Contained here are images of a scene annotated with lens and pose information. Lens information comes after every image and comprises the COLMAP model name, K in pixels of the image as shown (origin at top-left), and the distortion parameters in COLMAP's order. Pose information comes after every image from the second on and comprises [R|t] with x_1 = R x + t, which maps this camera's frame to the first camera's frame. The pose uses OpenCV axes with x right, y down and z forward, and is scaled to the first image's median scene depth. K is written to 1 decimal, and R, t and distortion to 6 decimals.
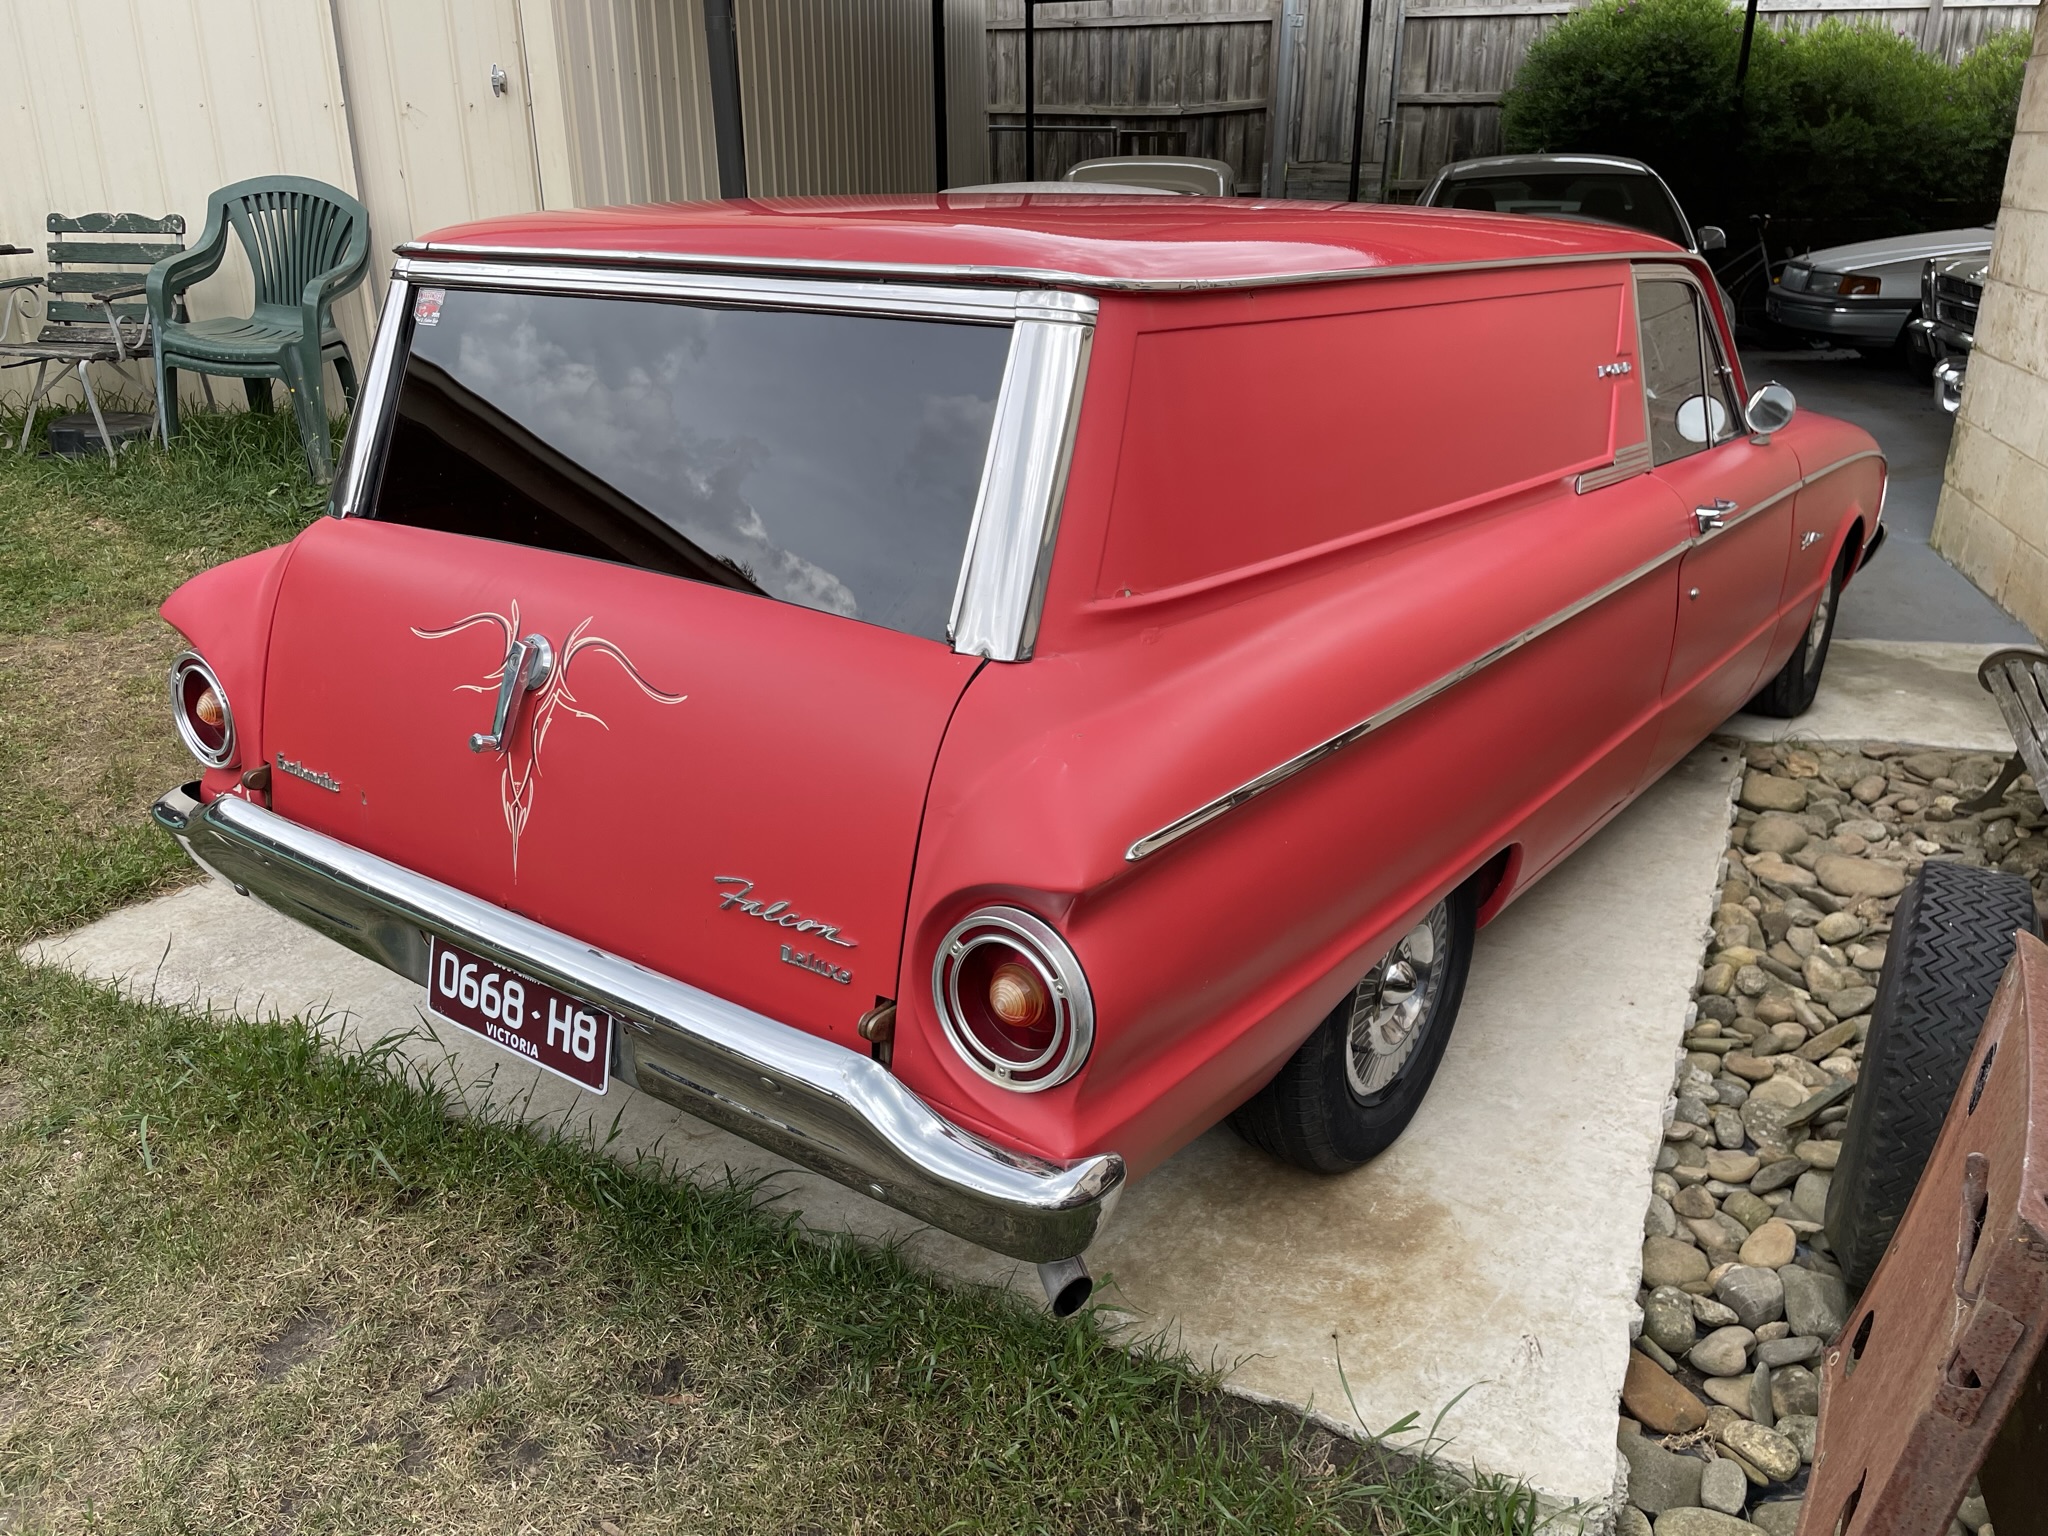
lens RADIAL K [[1574.0, 0, 1008.0], [0, 1574.0, 759.8], [0, 0, 1]] dist [0.032586, -0.055601]
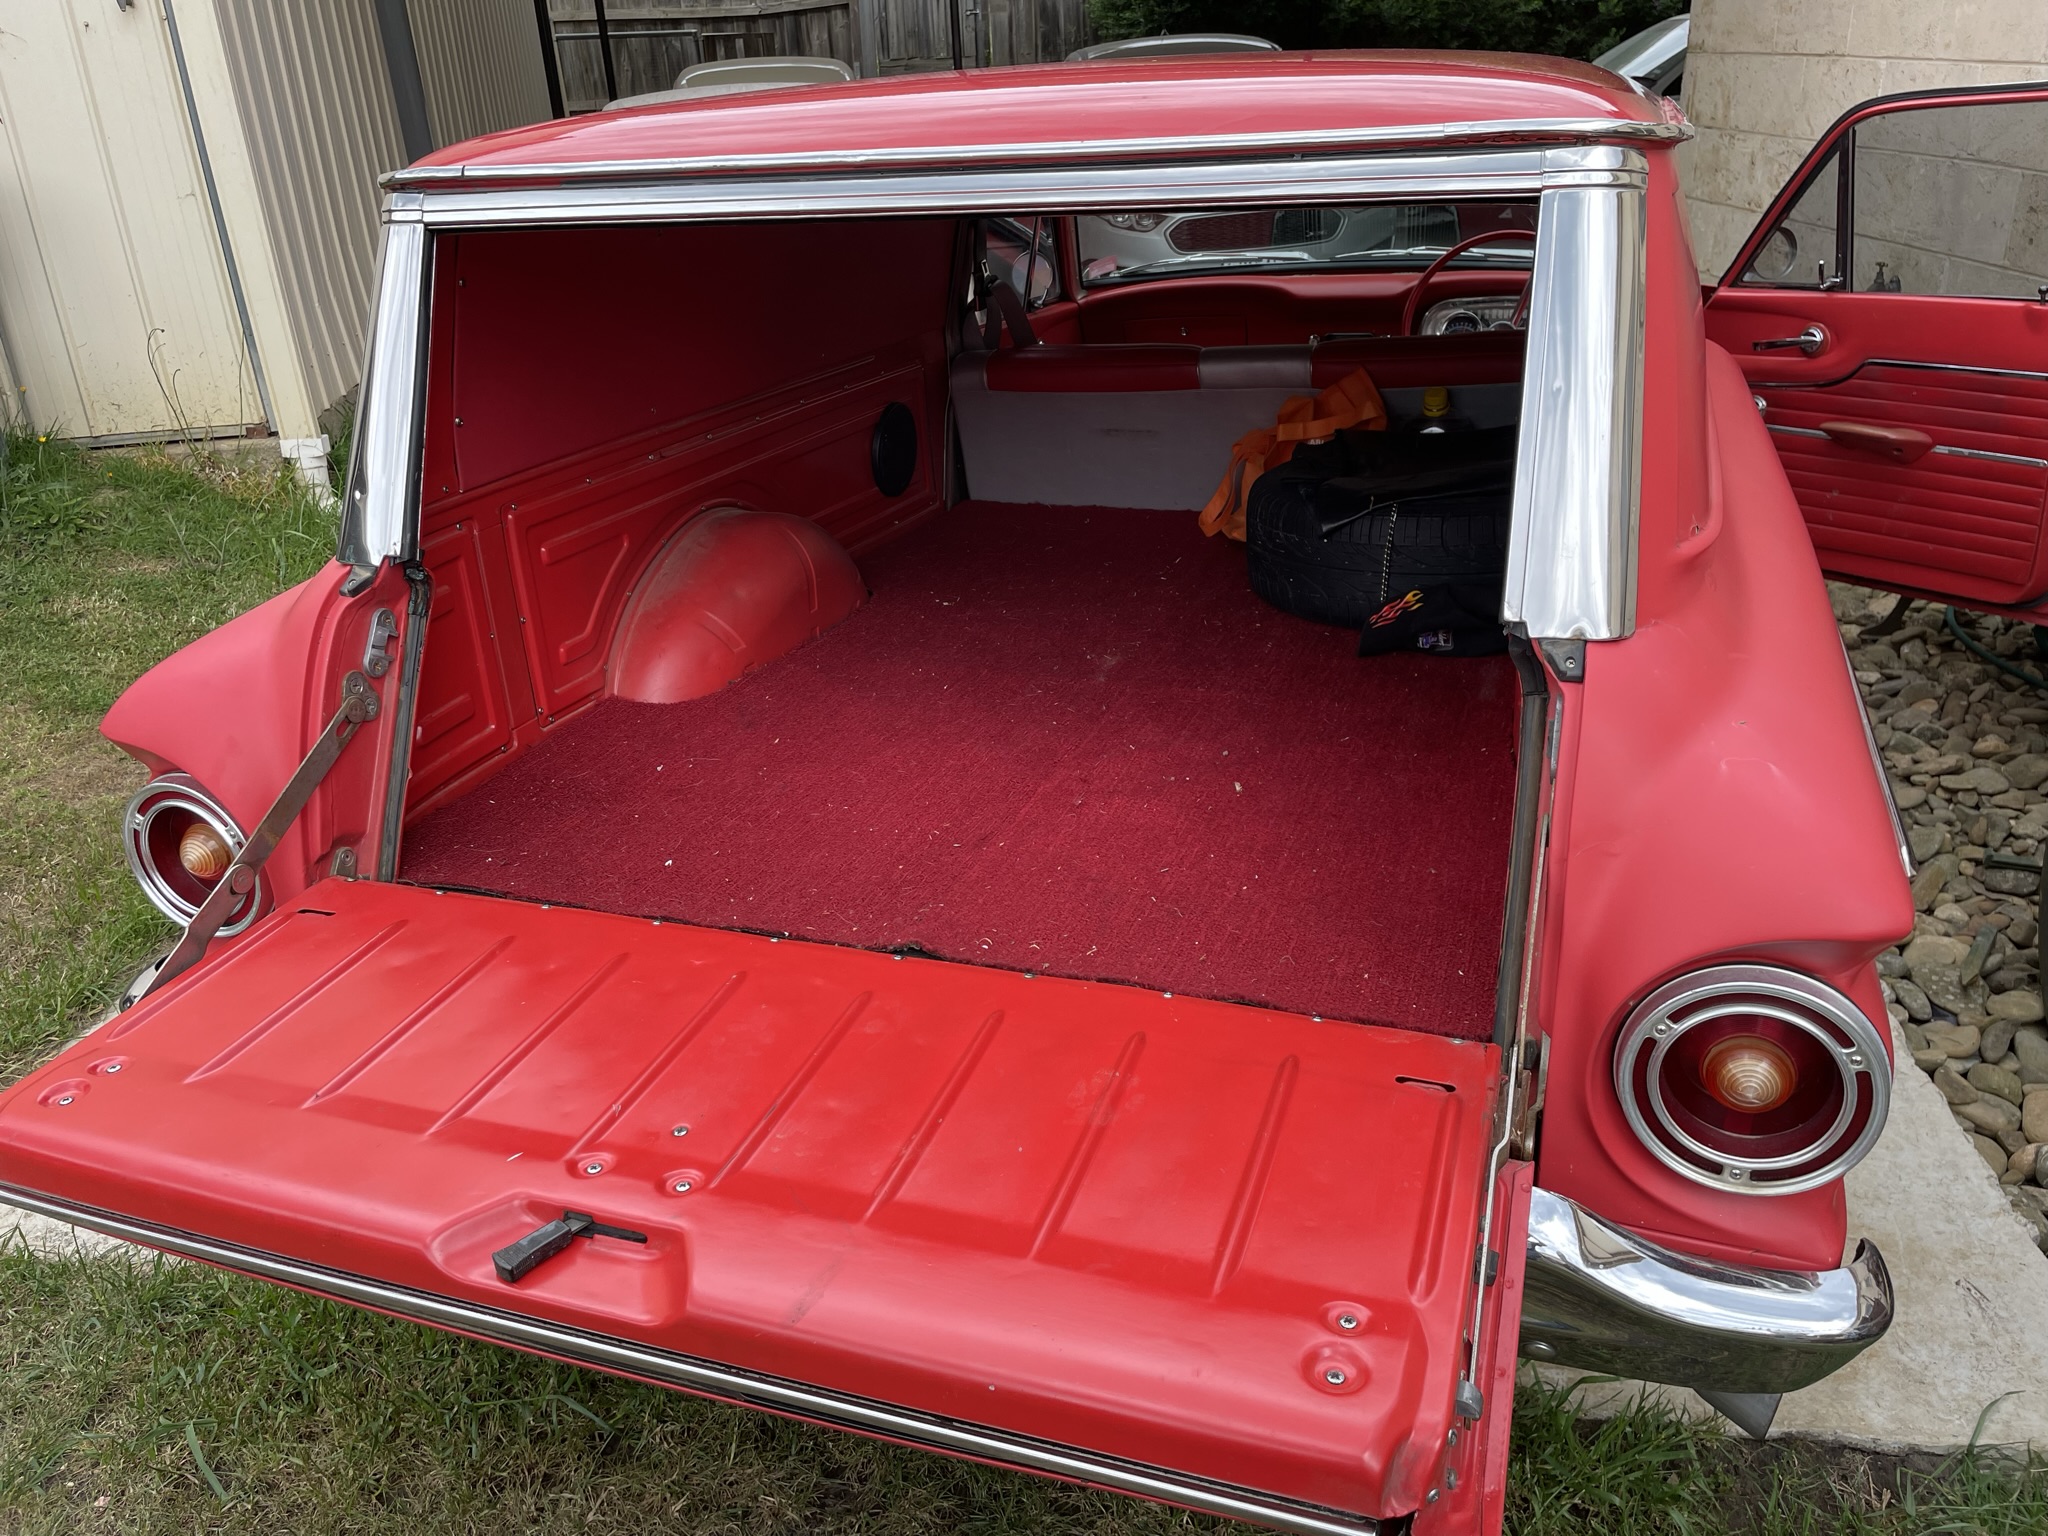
lens RADIAL K [[1574.0, 0, 1030.1], [0, 1574.0, 762.9], [0, 0, 1]] dist [0.032586, -0.055601]
pose [[0.955535, -0.161093, 0.246986, -0.126444], [0.148020, 0.986451, 0.070743, -0.027126], [-0.255036, -0.031038, 0.966433, 0.089413]]
